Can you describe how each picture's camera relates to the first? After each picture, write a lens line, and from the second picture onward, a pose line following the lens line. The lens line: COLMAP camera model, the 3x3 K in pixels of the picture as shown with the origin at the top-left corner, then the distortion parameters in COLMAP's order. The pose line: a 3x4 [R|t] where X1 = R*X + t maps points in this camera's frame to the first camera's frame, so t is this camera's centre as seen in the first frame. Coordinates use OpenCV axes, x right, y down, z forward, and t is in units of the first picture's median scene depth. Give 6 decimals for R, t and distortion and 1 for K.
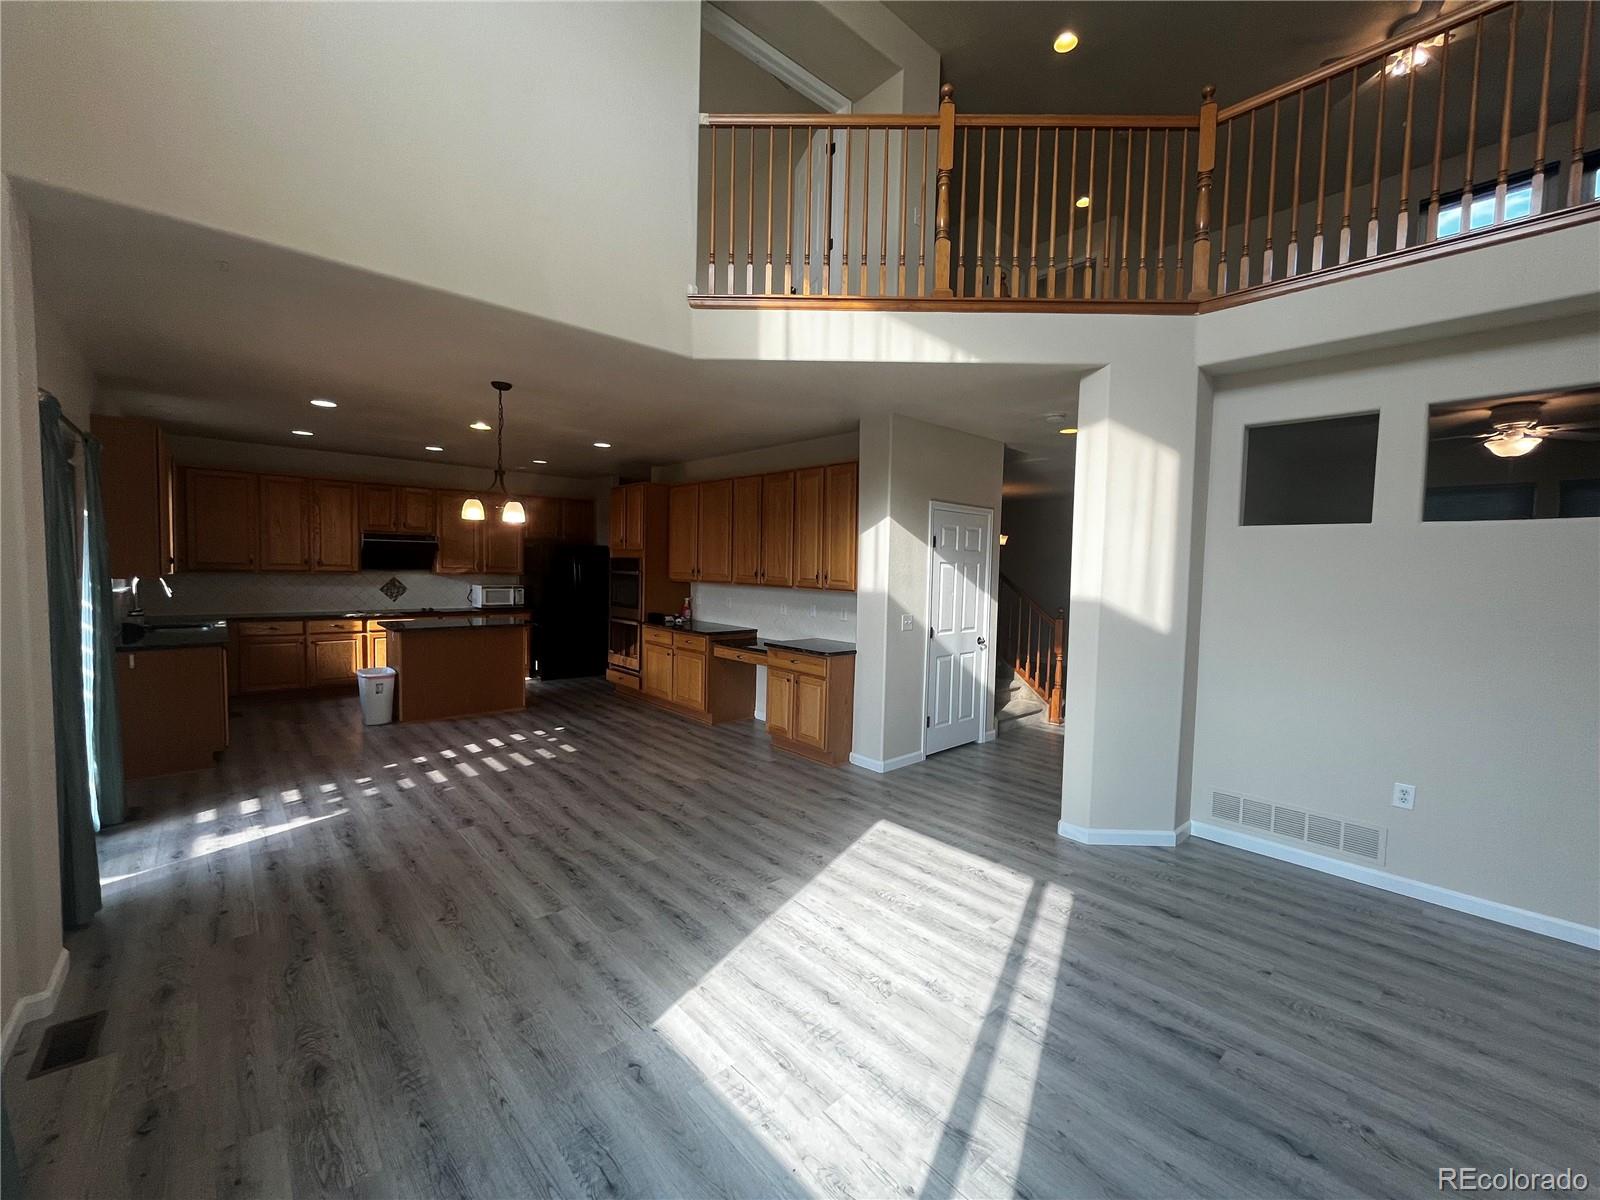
lens RADIAL K [[651.2, 0, 800.0], [0, 651.2, 600.0], [0, 0, 1]] dist [-0.003320, -0.000412]
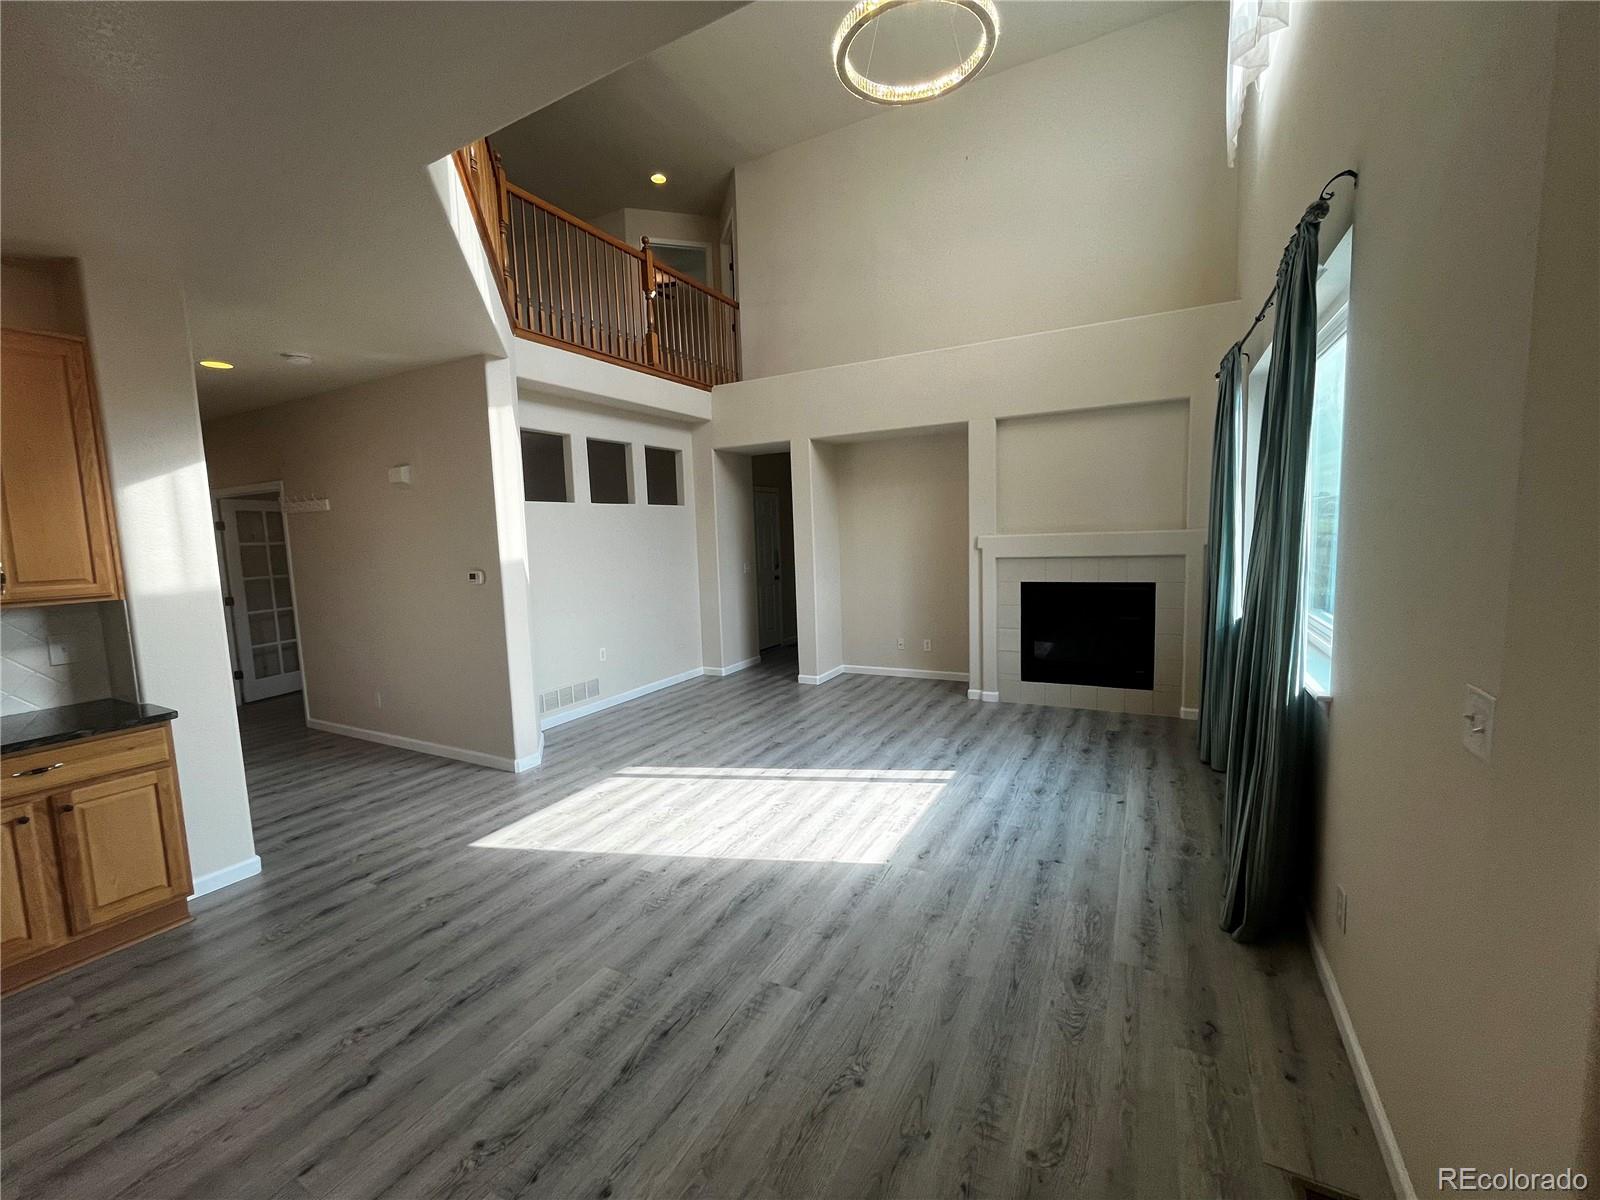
lens RADIAL K [[651.2, 0, 800.0], [0, 651.2, 600.0], [0, 0, 1]] dist [-0.003320, -0.000412]
pose [[-0.335968, -0.110472, 0.935373, -0.812132], [0.076937, 0.986560, 0.144152, -0.059972], [-0.938726, 0.120395, -0.322953, 0.904253]]
